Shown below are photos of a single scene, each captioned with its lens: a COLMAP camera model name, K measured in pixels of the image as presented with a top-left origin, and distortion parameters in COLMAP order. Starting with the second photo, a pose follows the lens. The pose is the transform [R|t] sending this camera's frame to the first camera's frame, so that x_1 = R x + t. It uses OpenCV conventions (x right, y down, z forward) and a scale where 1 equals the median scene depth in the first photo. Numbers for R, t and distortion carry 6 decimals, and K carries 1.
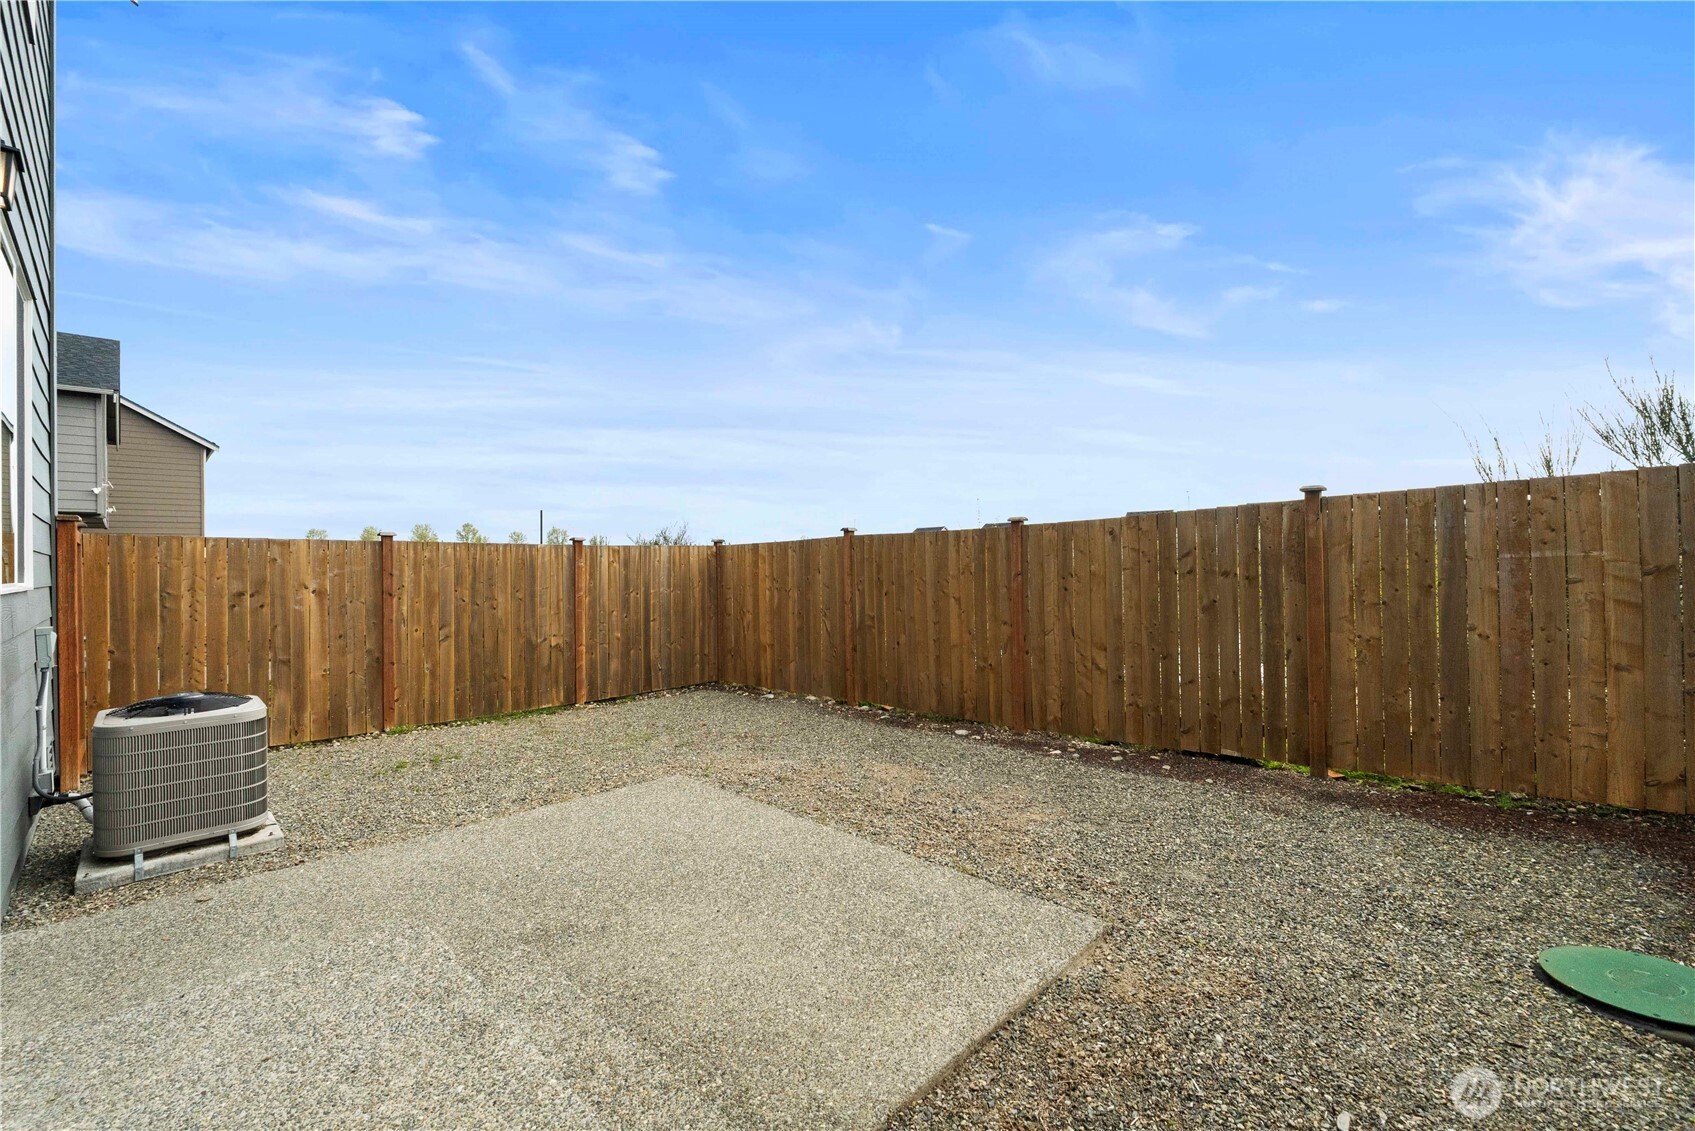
lens RADIAL K [[704.4, 0, 837.7], [0, 704.4, 561.3], [0, 0, 1]] dist [-0.010200, -0.000333]
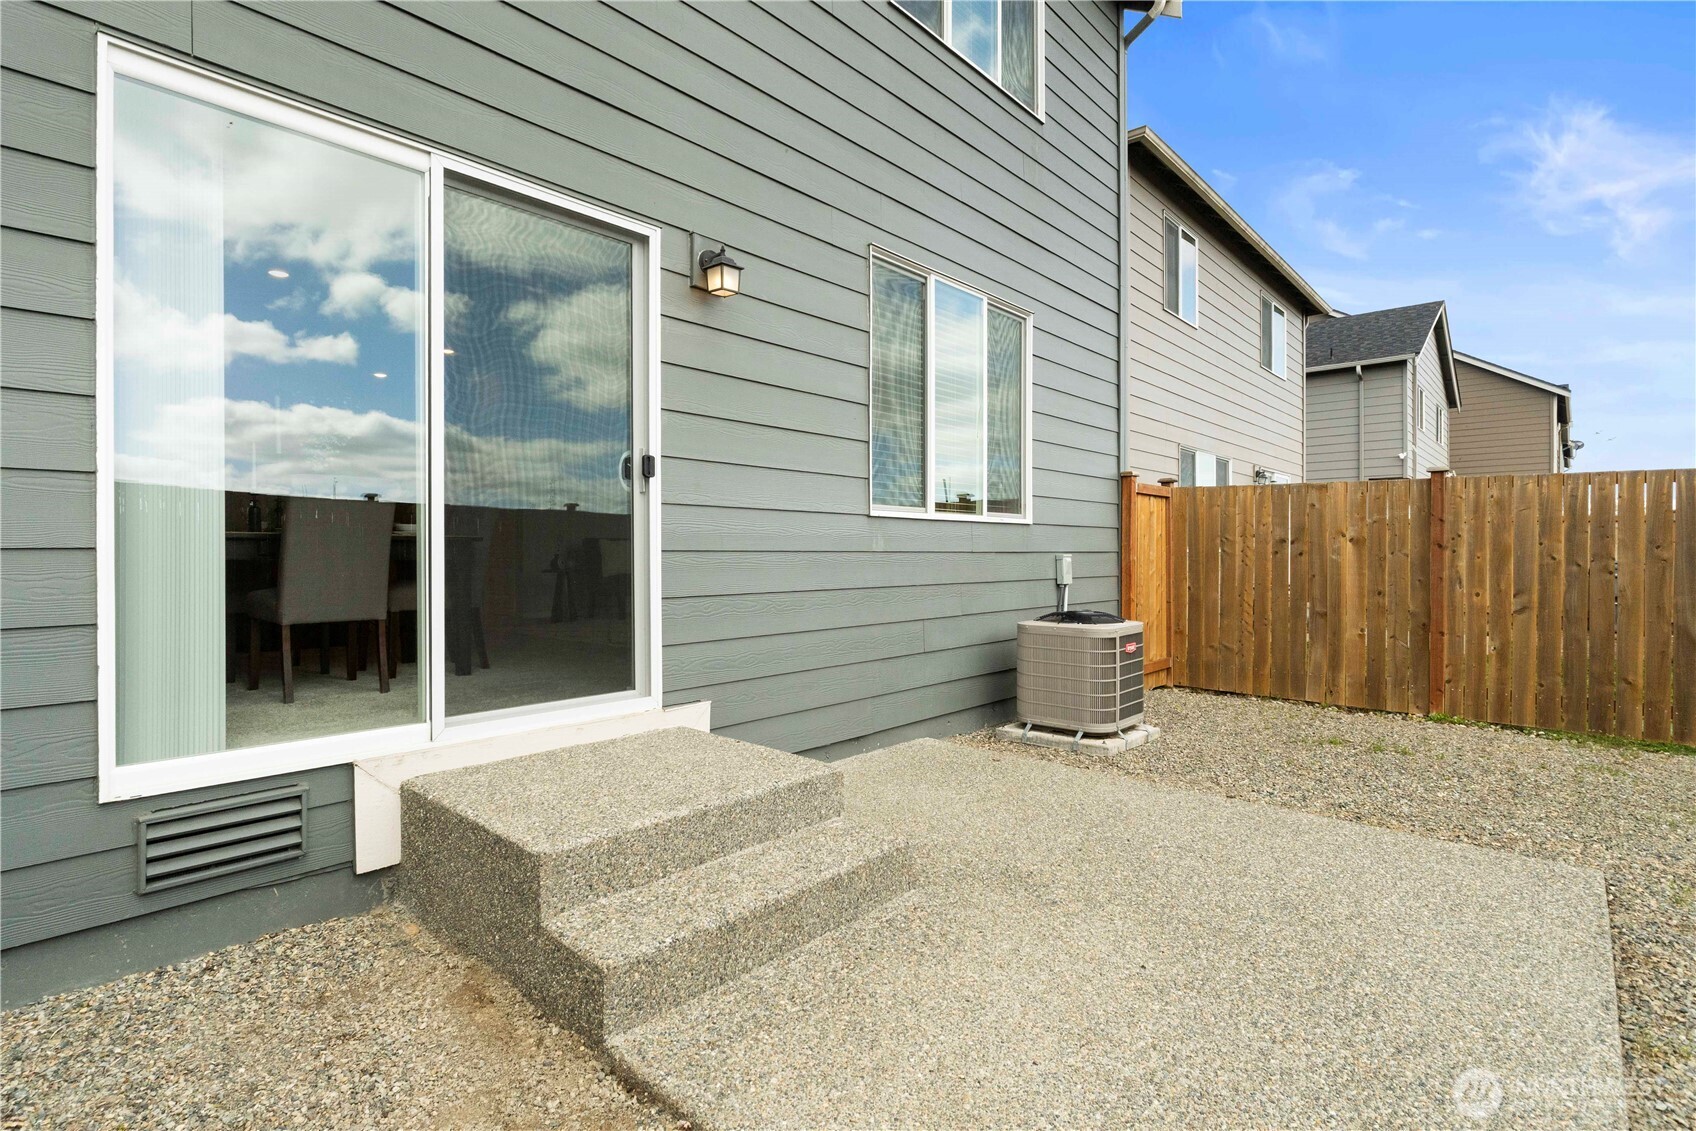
lens RADIAL K [[824.4, 0, 843.0], [0, 824.4, 557.9], [0, 0, 1]] dist [-0.006089, -0.000203]
pose [[0.055408, 0.025105, -0.998148, 0.244955], [0.005020, 0.999664, 0.025422, 0.033859], [0.998451, -0.006420, 0.055263, 0.276173]]
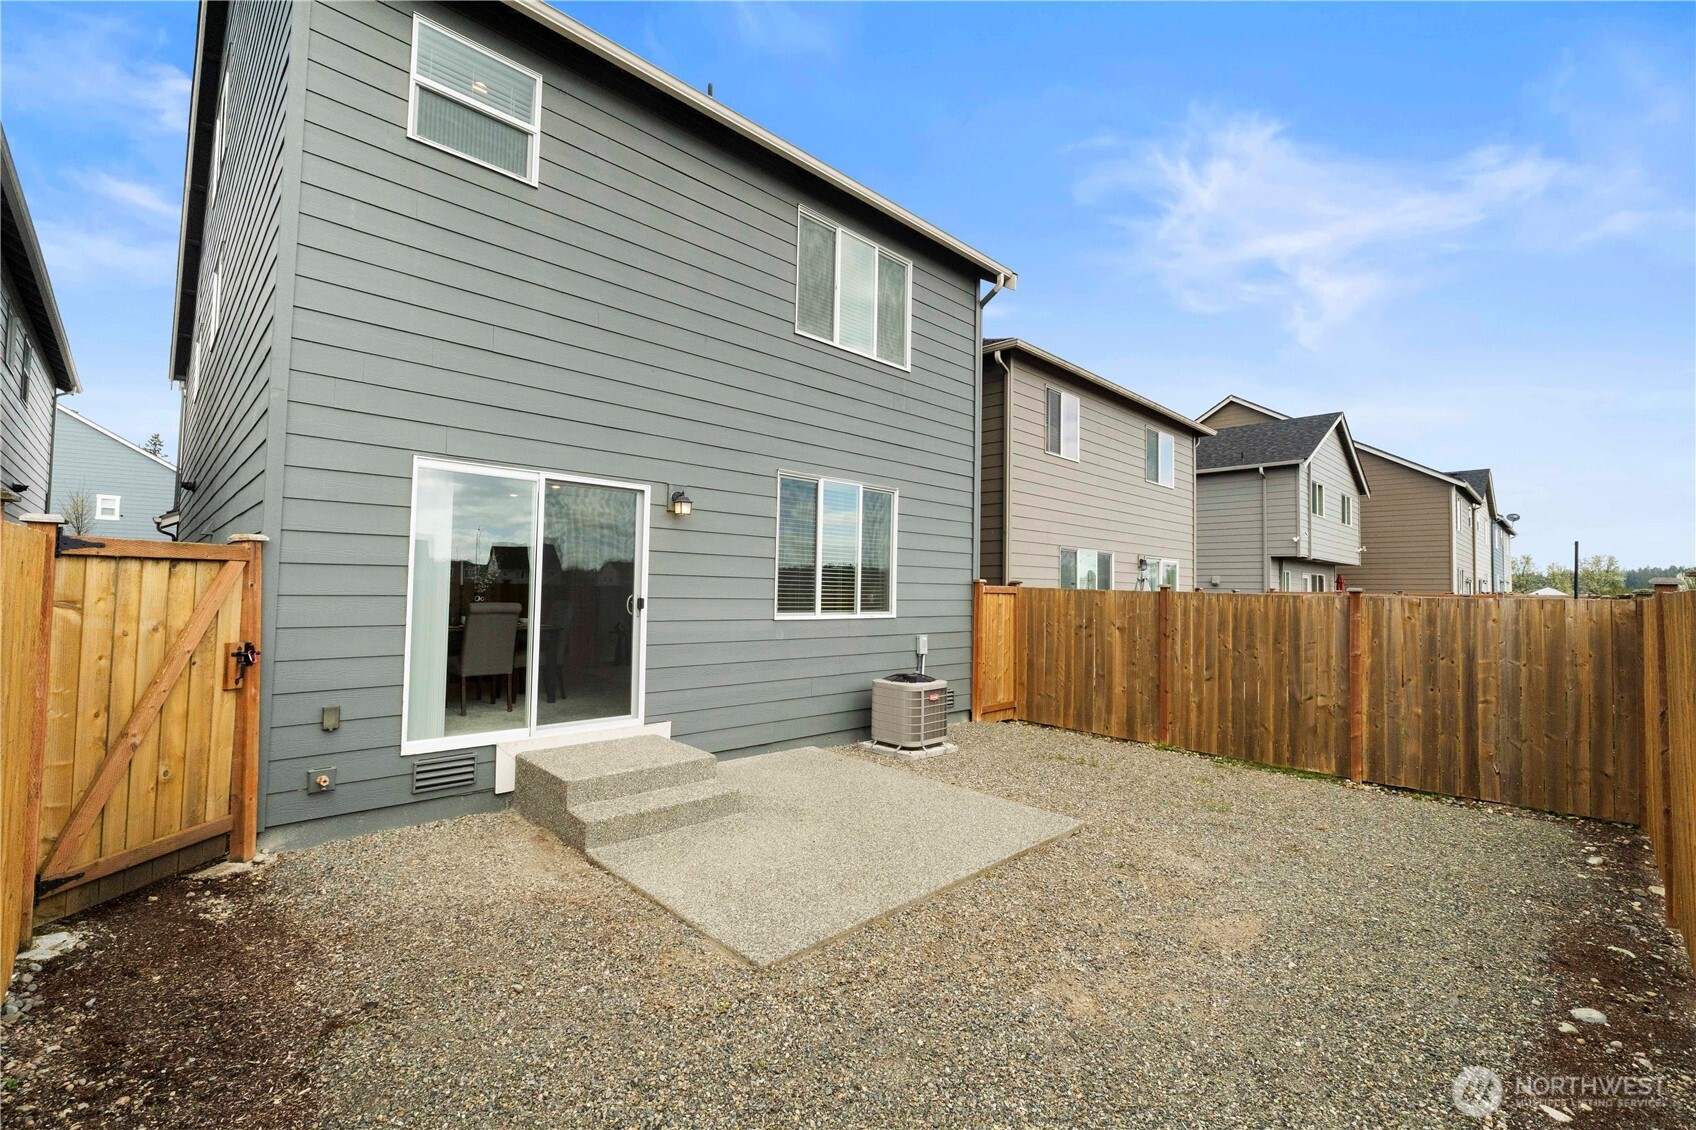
lens RADIAL K [[704.8, 0, 842.0], [0, 704.8, 563.9], [0, 0, 1]] dist [-0.010200, -0.000333]
pose [[-0.012286, -0.021309, -0.999697, 0.598524], [-0.013627, 0.999684, -0.021141, -0.043203], [0.999832, 0.013363, -0.012572, 0.443457]]
